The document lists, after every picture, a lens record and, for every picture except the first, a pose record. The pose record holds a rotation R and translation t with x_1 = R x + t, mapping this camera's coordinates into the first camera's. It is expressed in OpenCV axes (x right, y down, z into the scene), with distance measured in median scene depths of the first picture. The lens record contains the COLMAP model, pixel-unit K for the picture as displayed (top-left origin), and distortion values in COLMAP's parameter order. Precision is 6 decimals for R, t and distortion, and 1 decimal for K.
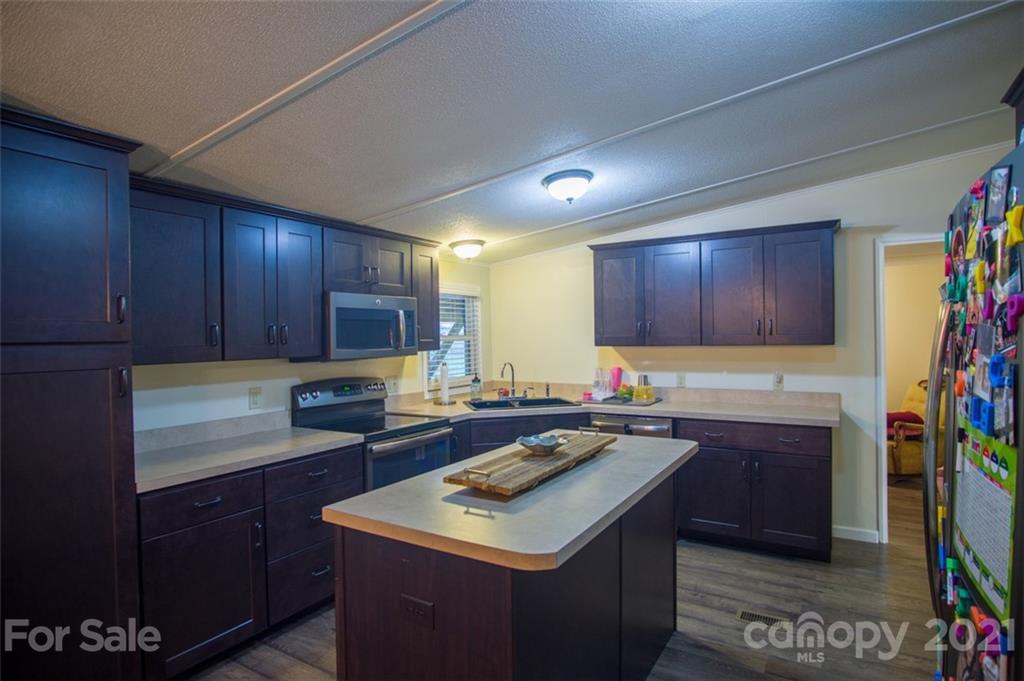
lens RADIAL K [[551.5, 0, 512.0], [0, 551.5, 340.5], [0, 0, 1]] dist [-0.032851, 0.009957]
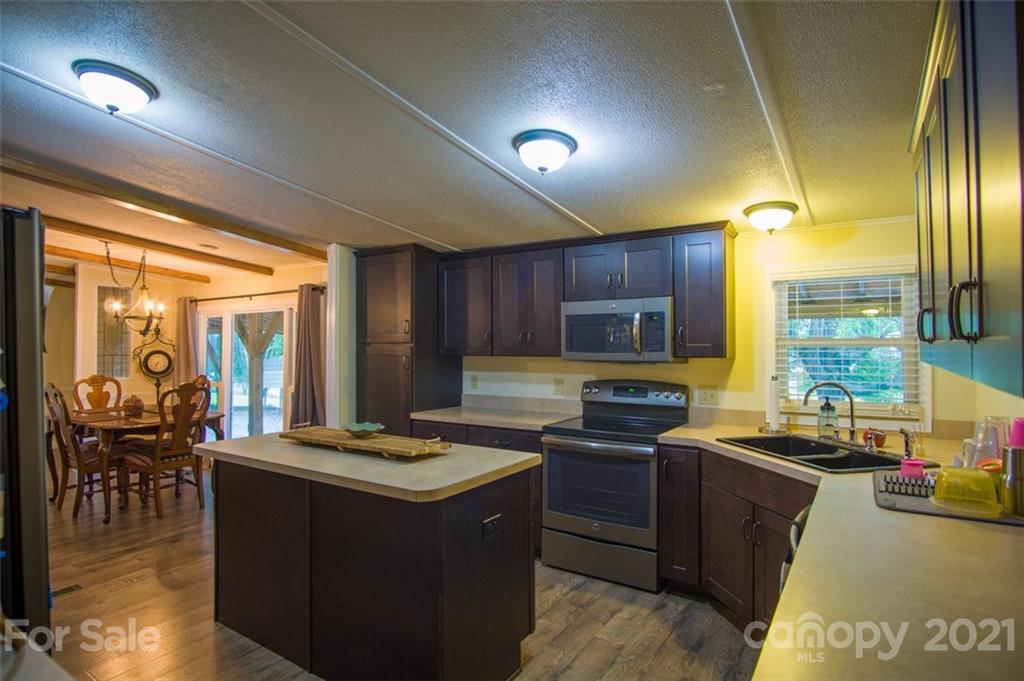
lens RADIAL K [[551.5, 0, 512.0], [0, 551.5, 340.5], [0, 0, 1]] dist [-0.032851, 0.009957]
pose [[-0.035972, 0.007520, -0.999325, 0.795233], [-0.003981, 0.999963, 0.007668, -0.014743], [0.999345, 0.004255, -0.035940, 0.863955]]
